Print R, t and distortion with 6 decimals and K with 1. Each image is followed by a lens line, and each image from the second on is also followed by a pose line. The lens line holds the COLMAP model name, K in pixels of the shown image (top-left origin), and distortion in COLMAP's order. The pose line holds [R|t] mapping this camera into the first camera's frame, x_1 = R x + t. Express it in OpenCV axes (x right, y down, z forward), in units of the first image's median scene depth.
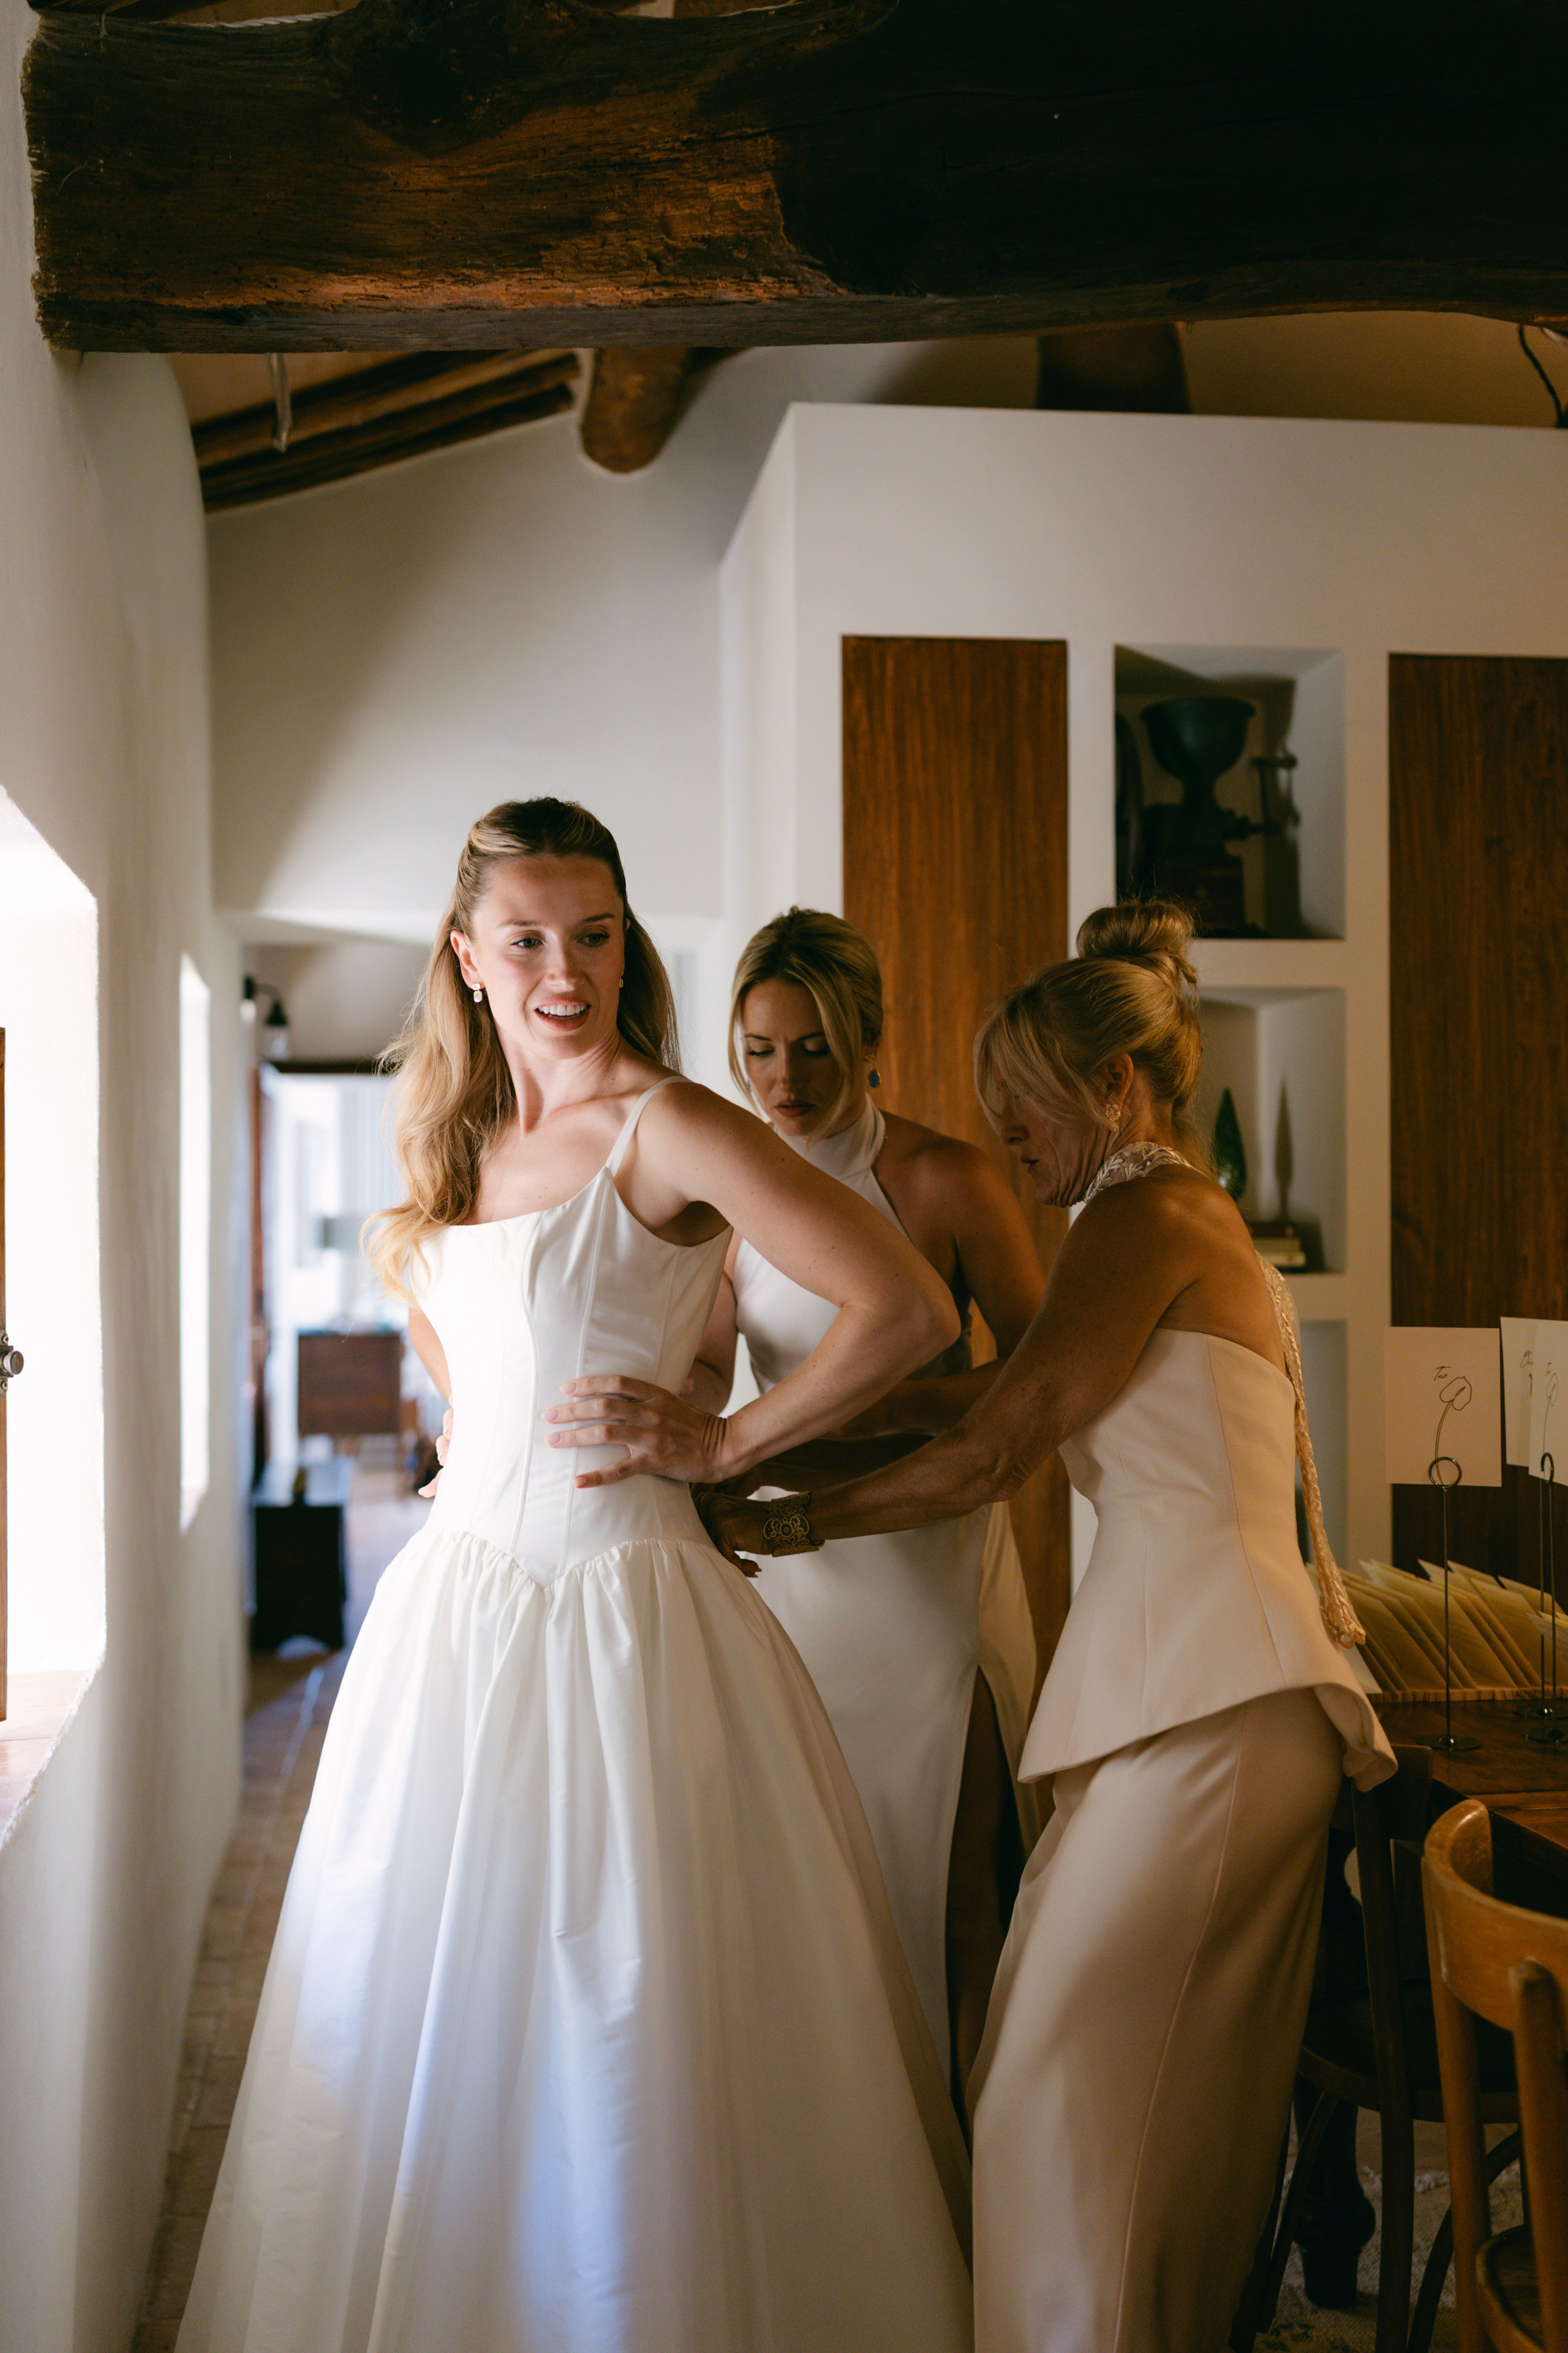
lens RADIAL K [[2452.9, 0, 784.0], [0, 2452.9, 1176.5], [0, 0, 1]] dist [0.005880, -0.048075]
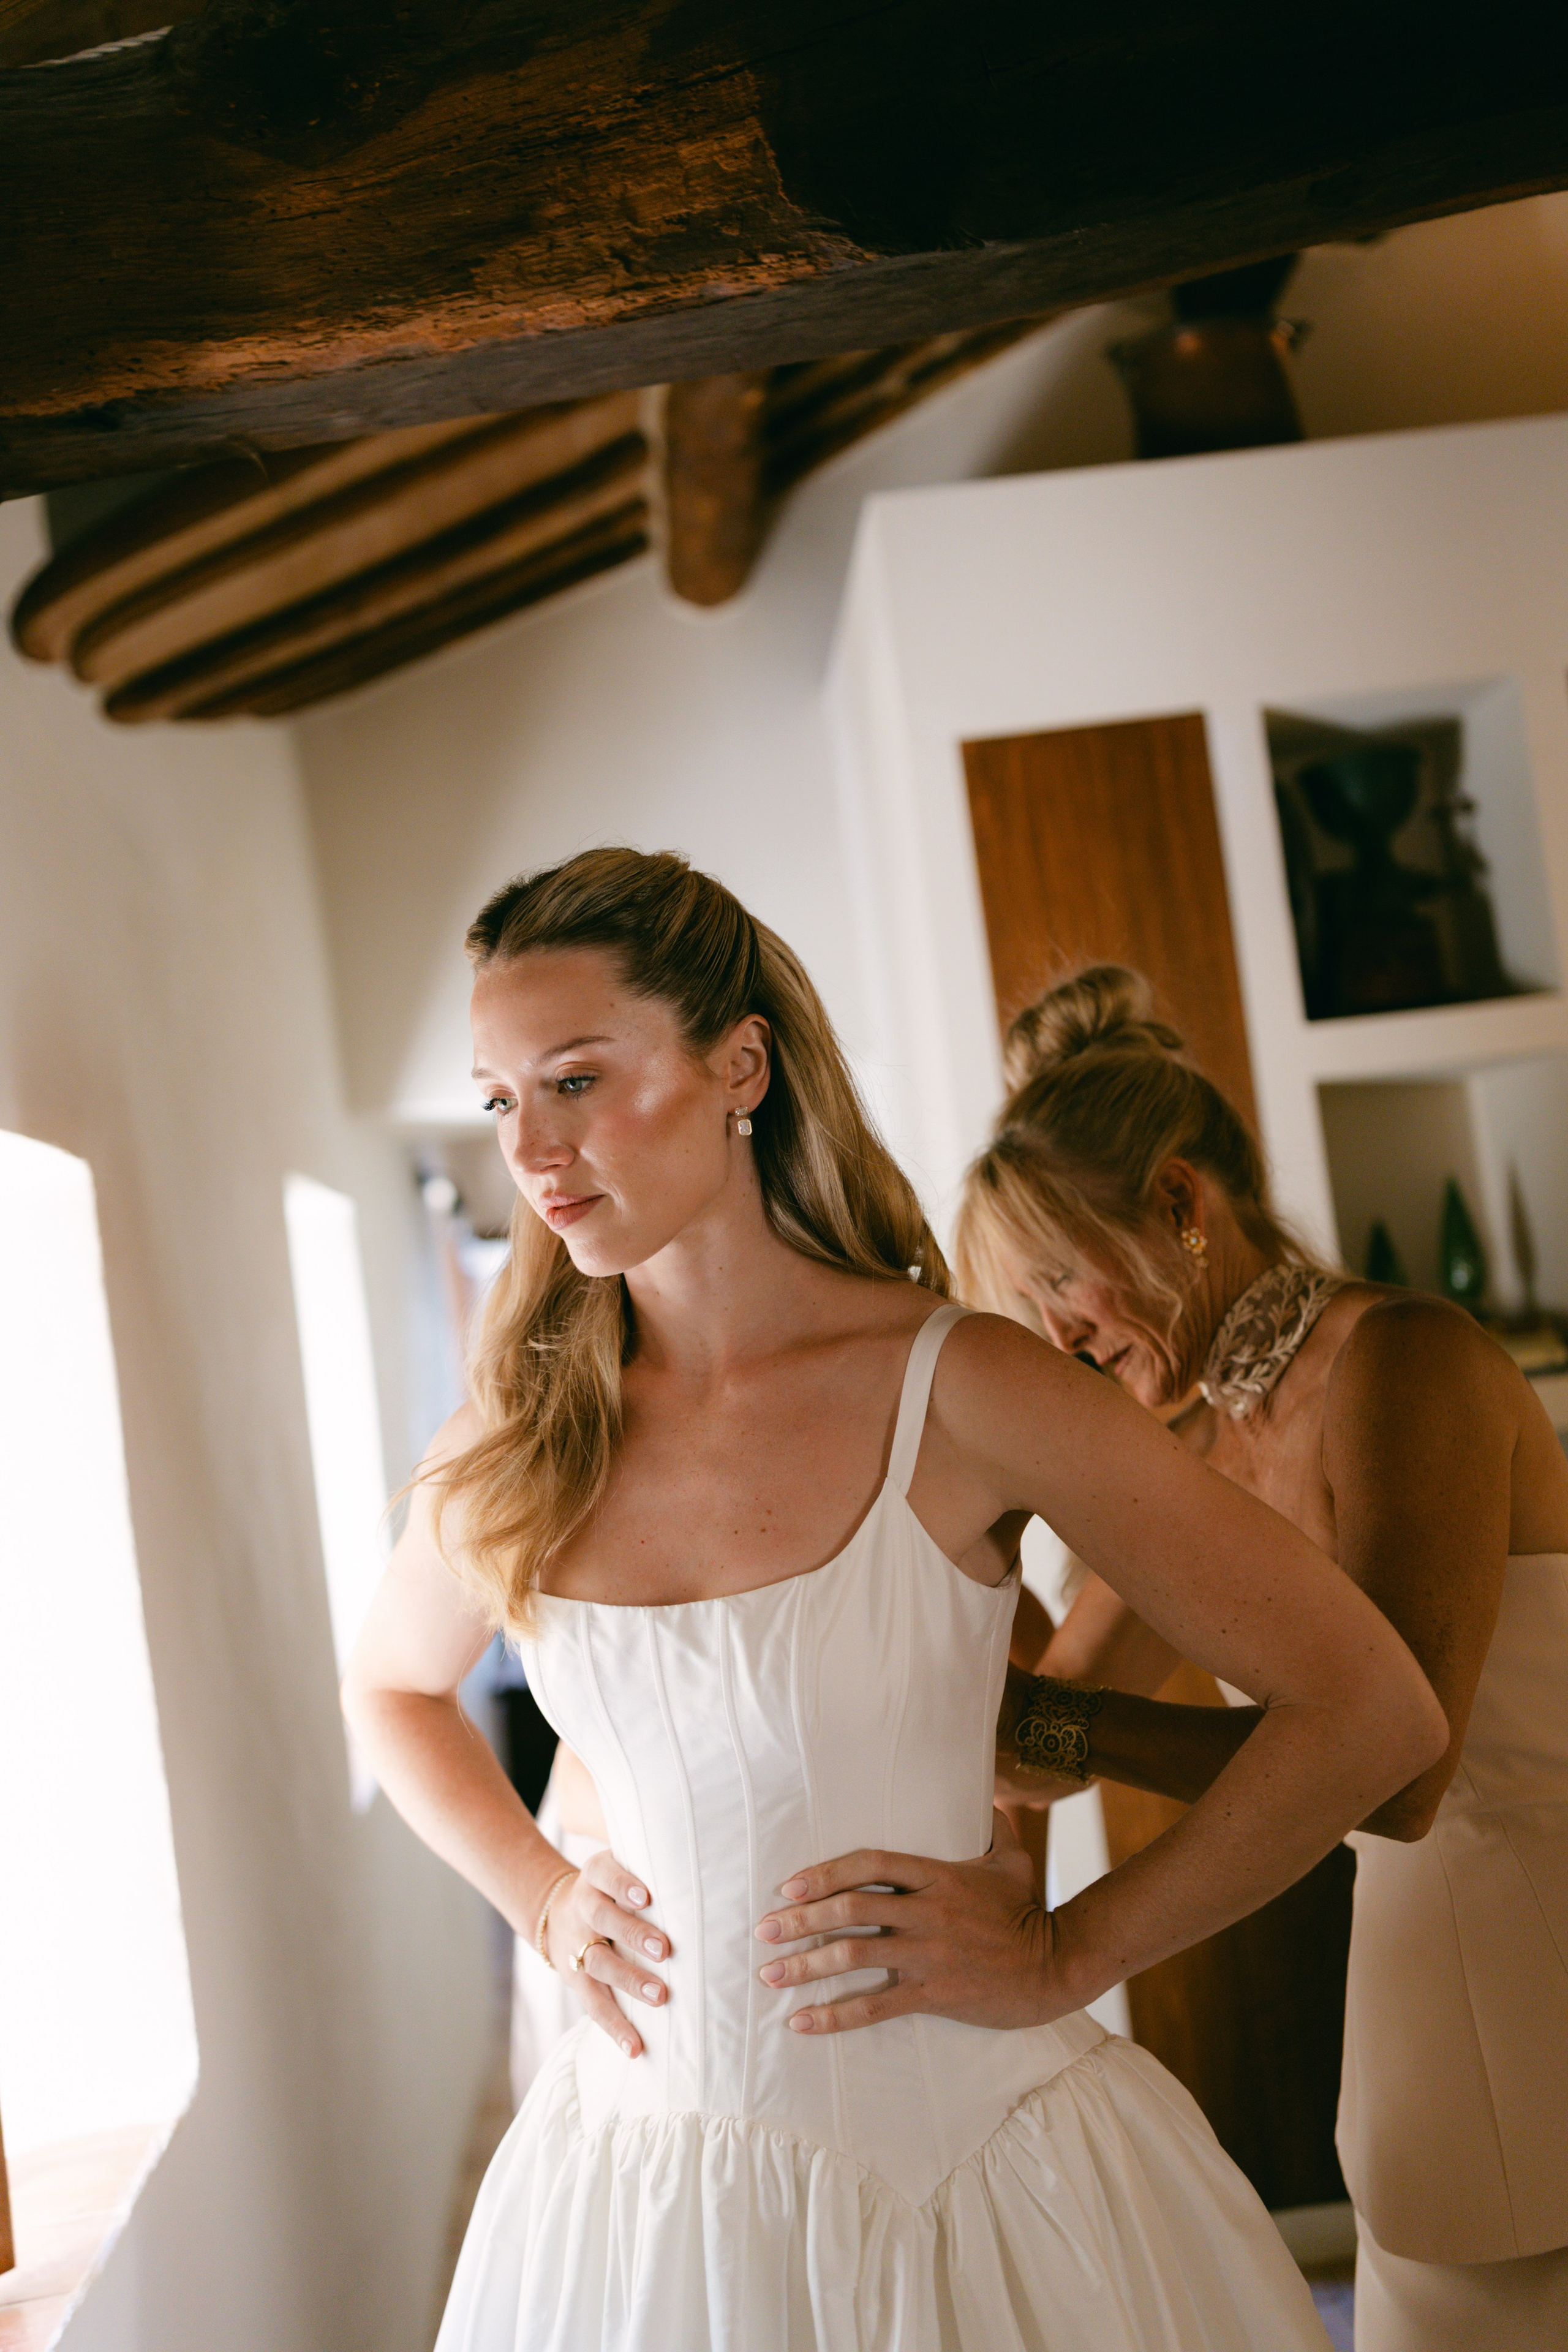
lens RADIAL K [[2212.1, 0, 784.0], [0, 2212.1, 1176.0], [0, 0, 1]] dist [-0.003899, -0.018082]
pose [[0.988145, -0.126156, -0.087488, 0.020627], [0.122527, 0.991412, -0.045706, -0.053640], [0.092503, 0.034444, 0.995117, 0.328013]]
